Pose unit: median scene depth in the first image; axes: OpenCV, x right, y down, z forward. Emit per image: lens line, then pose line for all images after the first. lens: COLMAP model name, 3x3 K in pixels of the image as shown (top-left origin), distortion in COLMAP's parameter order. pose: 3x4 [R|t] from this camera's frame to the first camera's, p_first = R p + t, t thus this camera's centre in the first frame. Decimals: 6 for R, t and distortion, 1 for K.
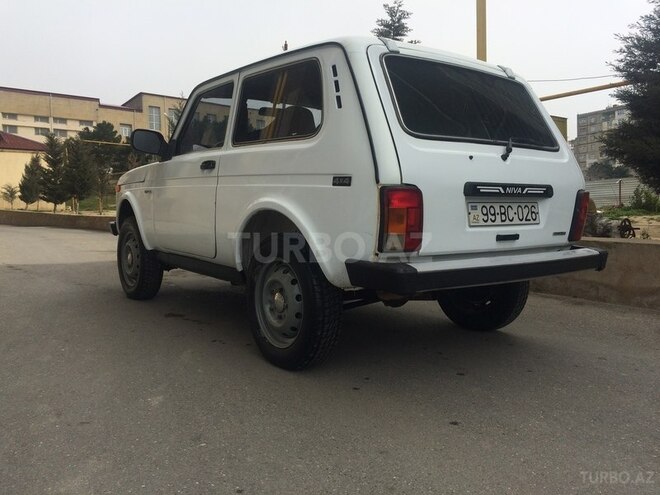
lens RADIAL K [[563.2, 0, 330.0], [0, 563.2, 247.5], [0, 0, 1]] dist [0.089671, -0.121389]
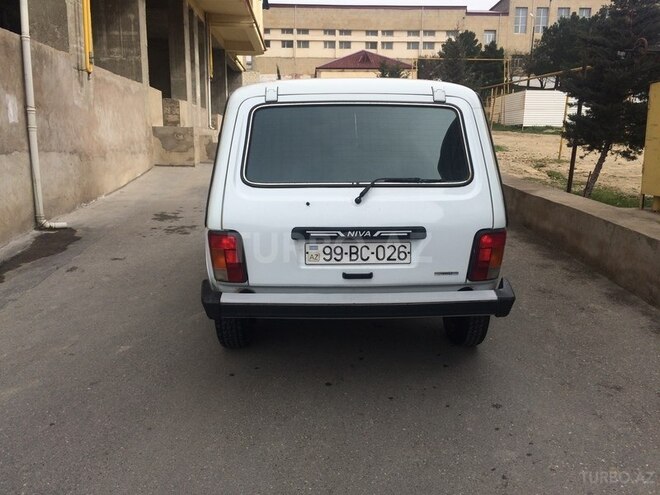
lens RADIAL K [[563.2, 0, 330.0], [0, 563.2, 247.5], [0, 0, 1]] dist [0.089671, -0.121389]
pose [[0.810826, 0.132830, -0.570015, 0.858680], [-0.038985, 0.984001, 0.173847, -0.249229], [0.583987, -0.118737, 0.803032, 0.122801]]
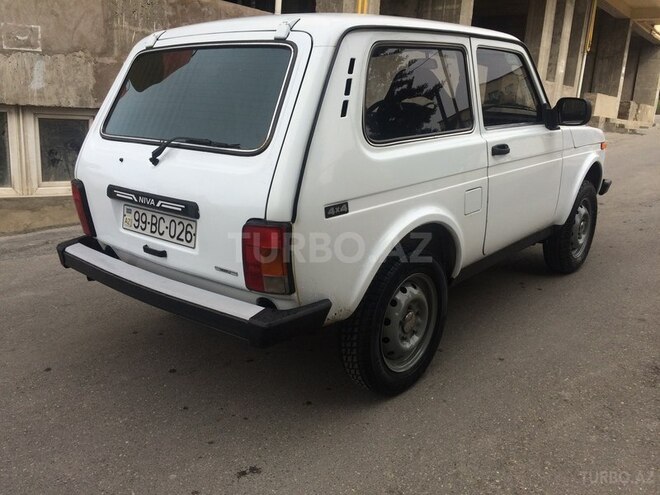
lens RADIAL K [[563.2, 0, 330.0], [0, 563.2, 247.5], [0, 0, 1]] dist [0.089671, -0.121389]
pose [[0.212979, 0.254700, -0.943275, 1.205516], [-0.079642, 0.966738, 0.243053, -0.261196], [0.973805, 0.023359, 0.226180, 1.054314]]
